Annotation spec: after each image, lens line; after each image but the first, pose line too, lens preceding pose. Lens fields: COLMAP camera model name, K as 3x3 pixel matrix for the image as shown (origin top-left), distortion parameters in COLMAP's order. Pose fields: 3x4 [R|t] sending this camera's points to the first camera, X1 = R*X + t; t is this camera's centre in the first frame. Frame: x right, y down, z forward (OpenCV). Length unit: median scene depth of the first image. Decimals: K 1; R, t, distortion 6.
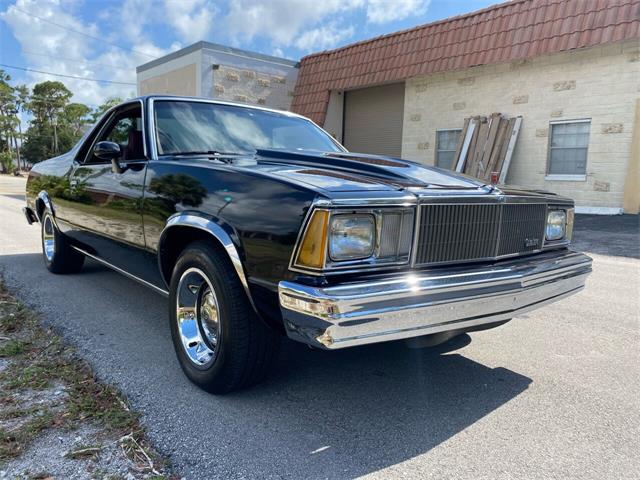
lens RADIAL K [[497.2, 0, 320.0], [0, 497.2, 240.0], [0, 0, 1]] dist [0.049594, -0.008302]
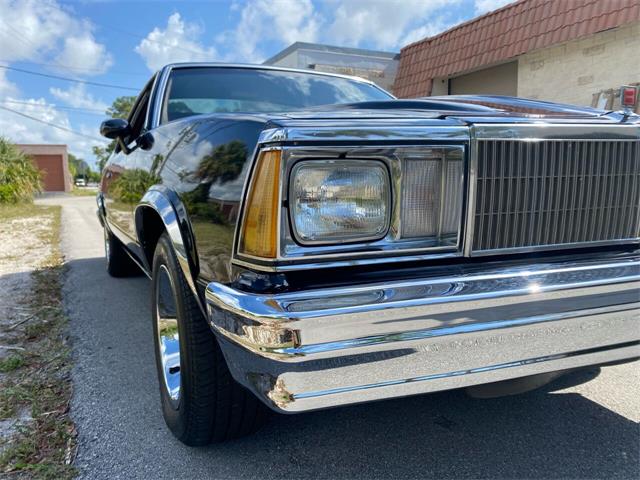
lens RADIAL K [[496.7, 0, 314.2], [0, 496.7, 242.4], [0, 0, 1]] dist [0.010683, -0.001370]
pose [[0.971674, -0.023181, -0.235187, 0.097159], [0.022340, 0.999731, -0.006238, 0.024987], [0.235268, 0.000808, 0.971930, 0.277620]]
